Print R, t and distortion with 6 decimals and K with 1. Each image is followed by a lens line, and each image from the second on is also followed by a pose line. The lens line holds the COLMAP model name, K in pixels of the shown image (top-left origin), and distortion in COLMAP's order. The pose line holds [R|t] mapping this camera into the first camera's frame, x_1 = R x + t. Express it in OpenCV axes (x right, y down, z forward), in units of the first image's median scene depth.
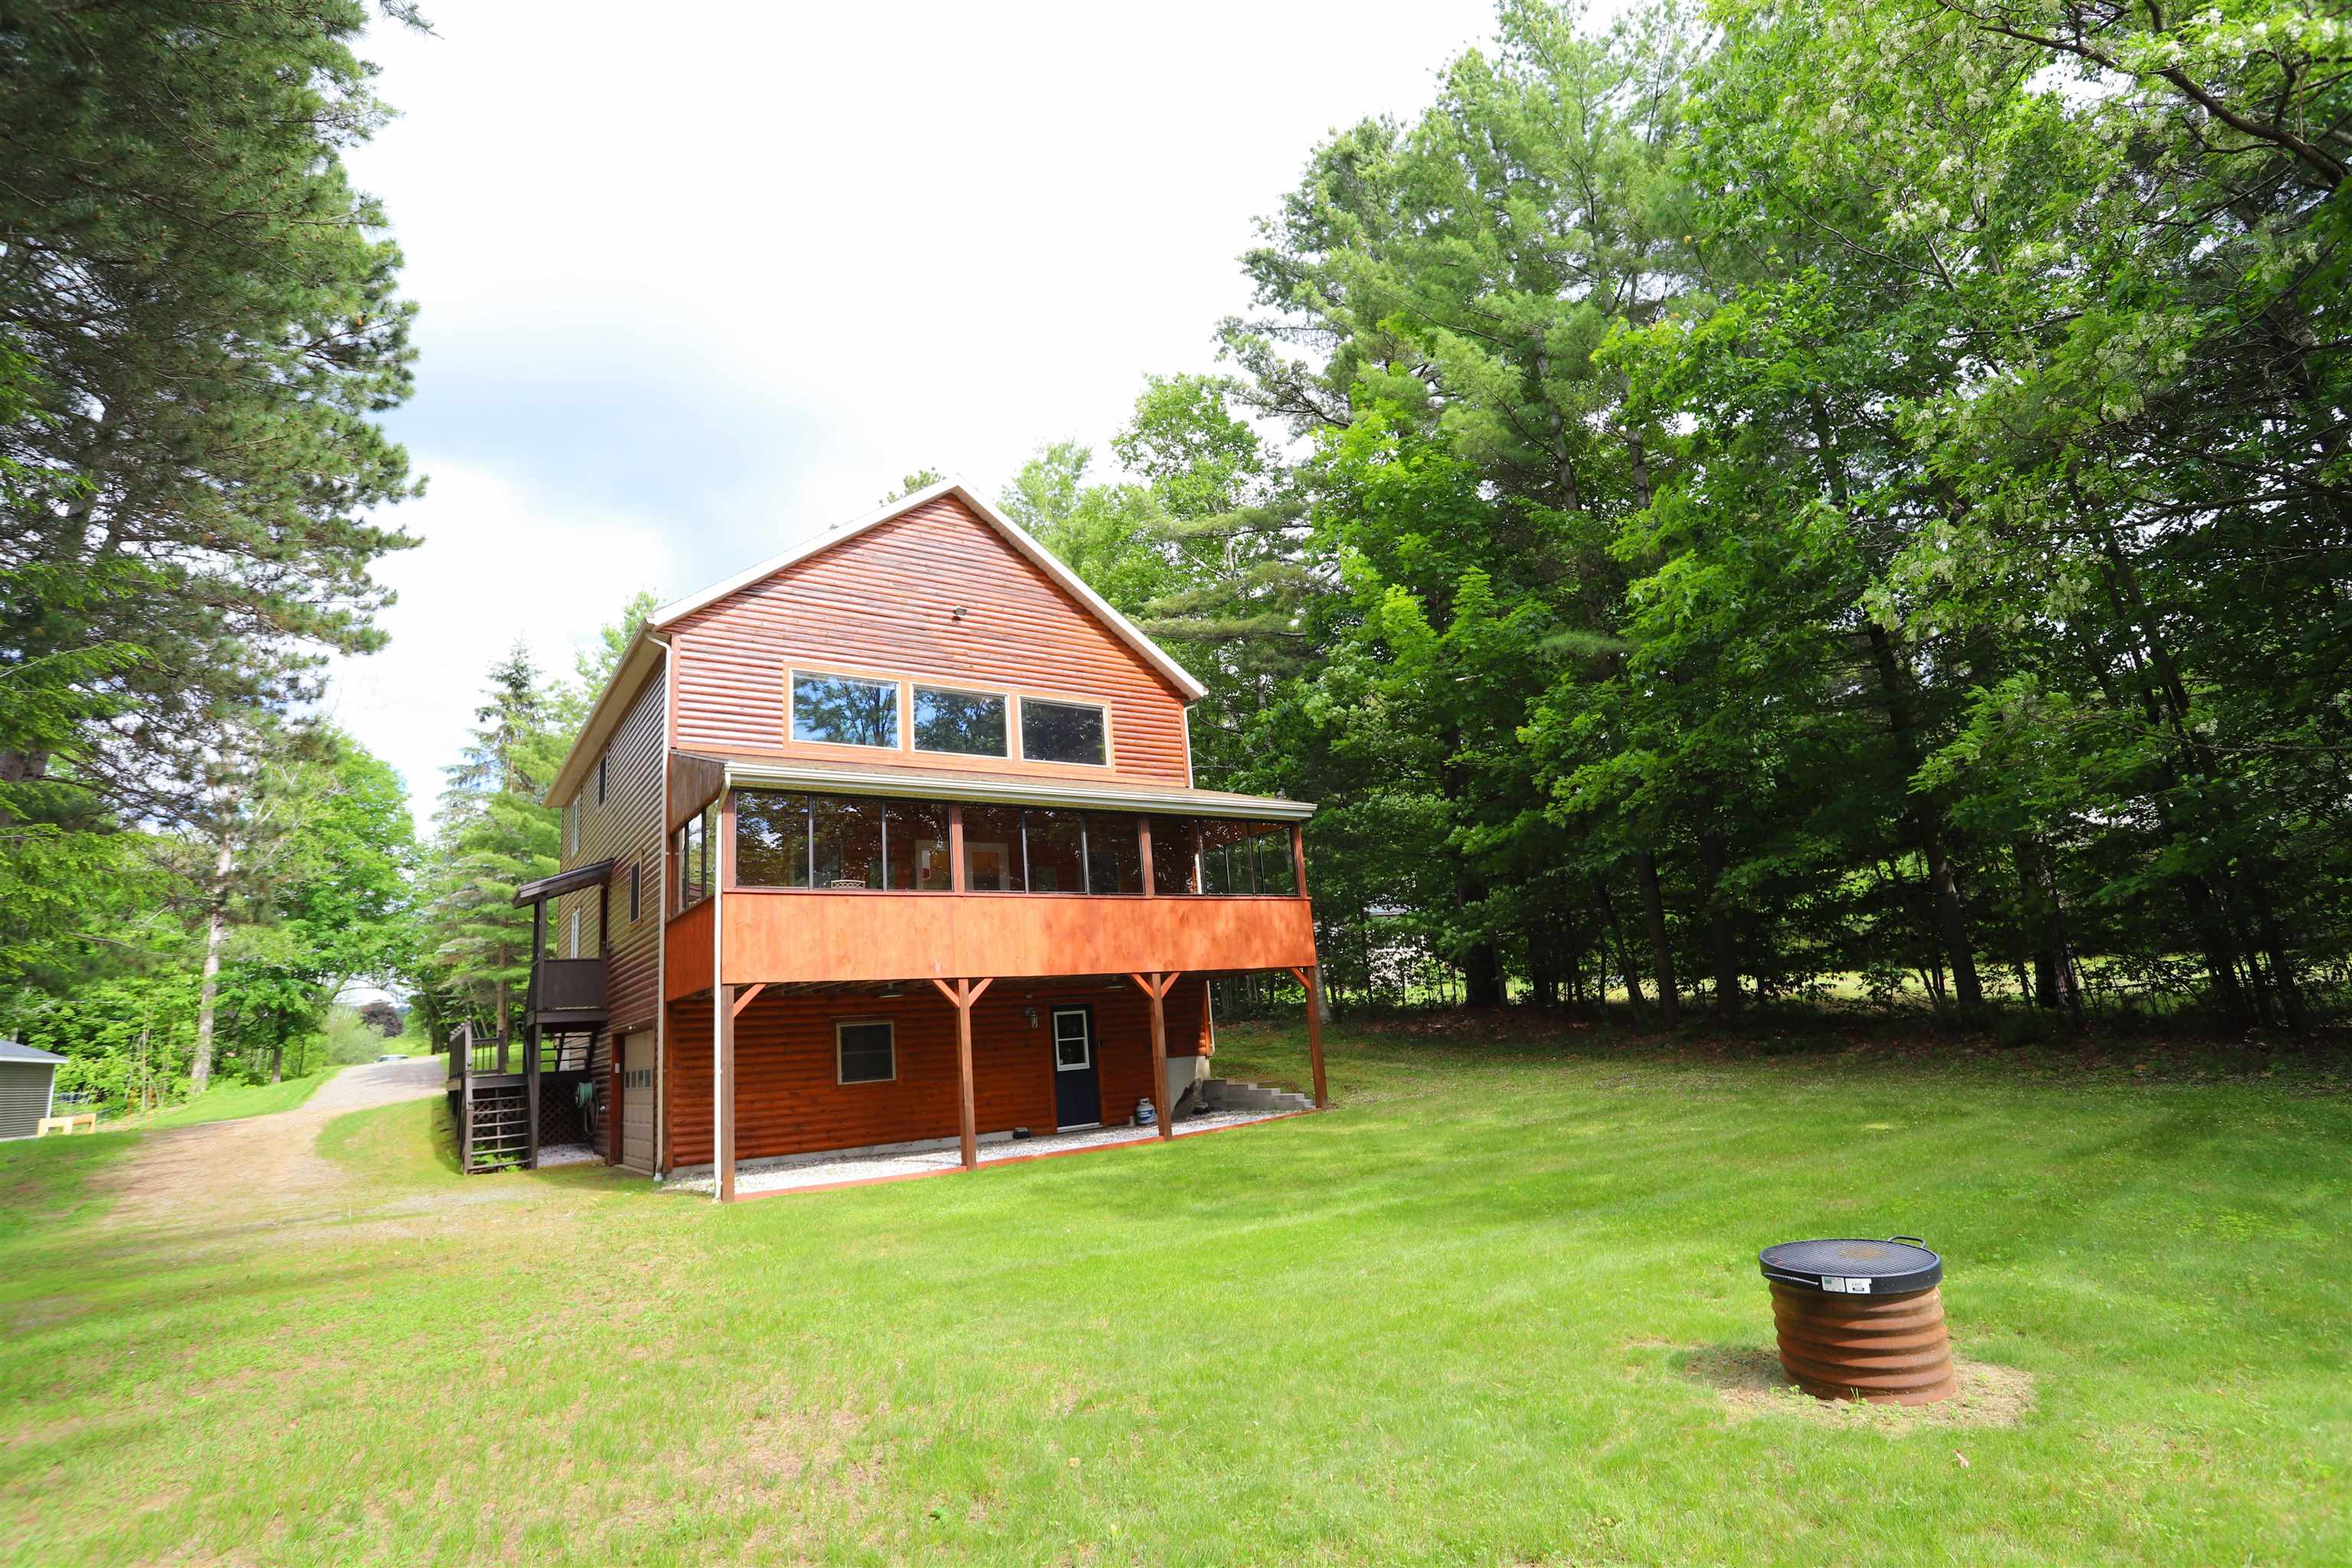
lens RADIAL K [[1144.1, 0, 1176.0], [0, 1144.1, 784.0], [0, 0, 1]] dist [-0.088376, 0.037114]
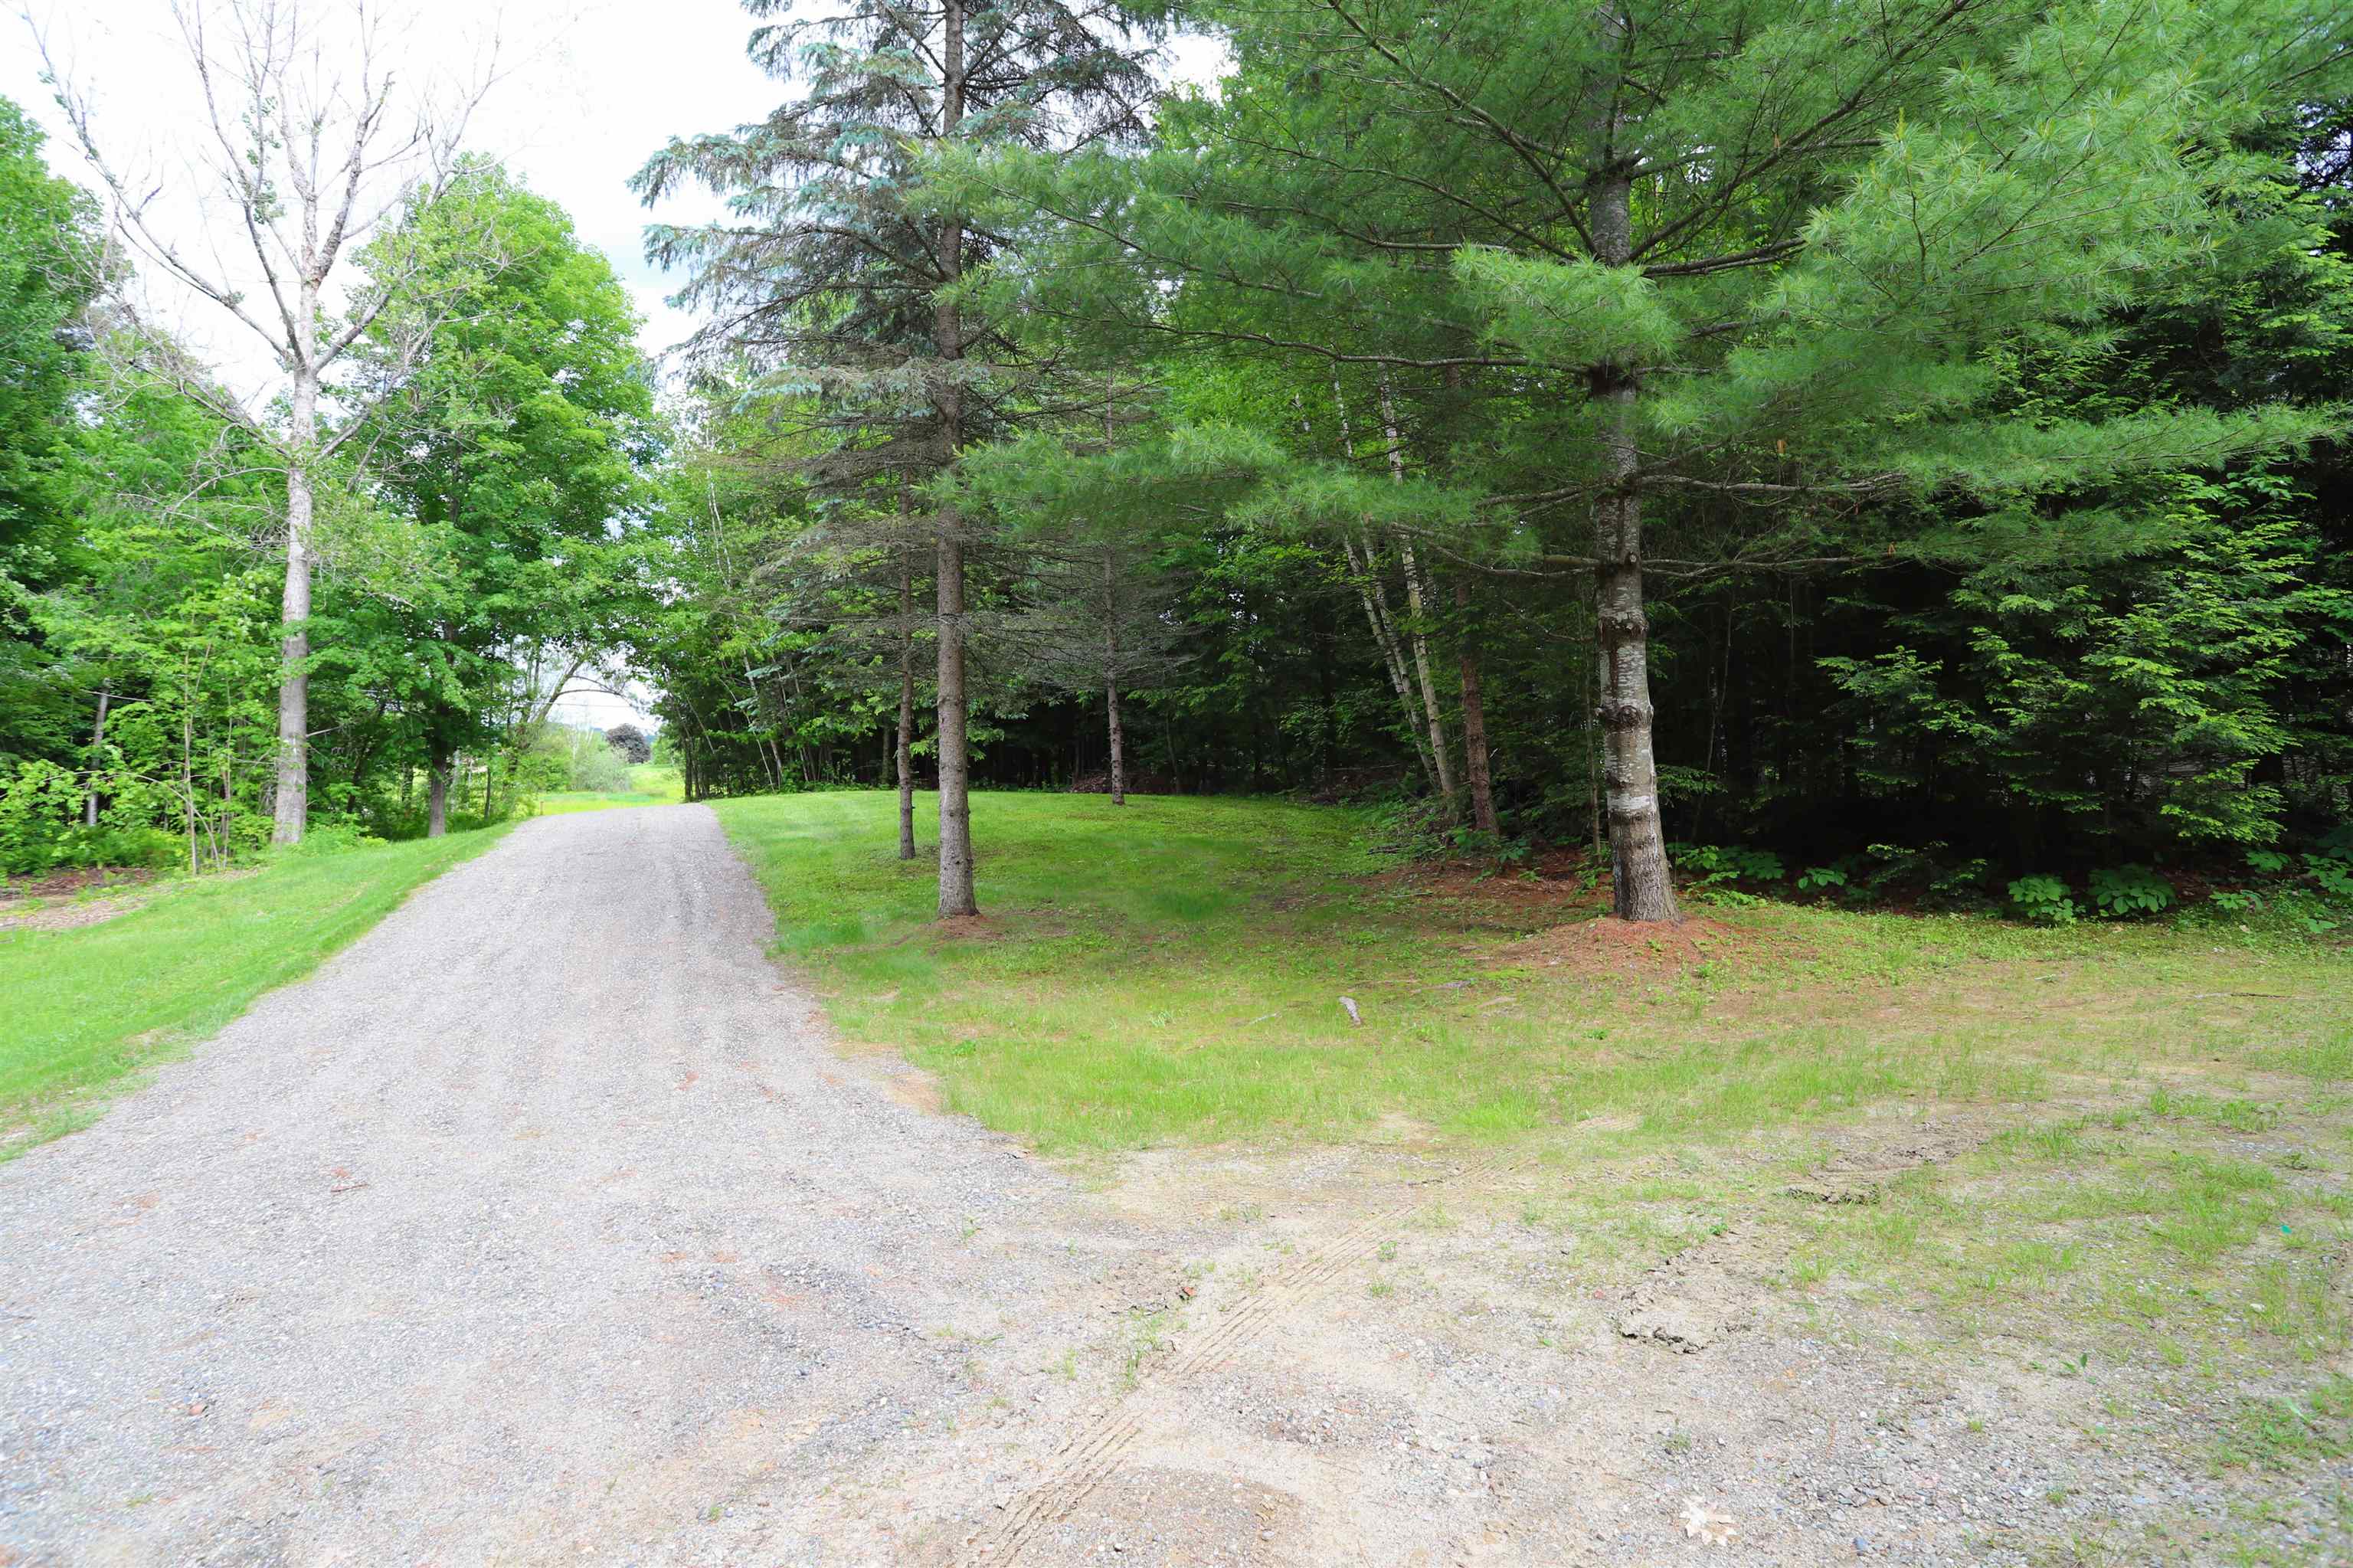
lens RADIAL K [[1144.6, 0, 1176.5], [0, 1144.6, 784.0], [0, 0, 1]] dist [-0.088376, 0.037114]
pose [[0.982668, 0.088286, -0.163001, -0.277094], [-0.055325, 0.978907, 0.196673, 0.089378], [0.176926, -0.184246, 0.966825, 0.401878]]
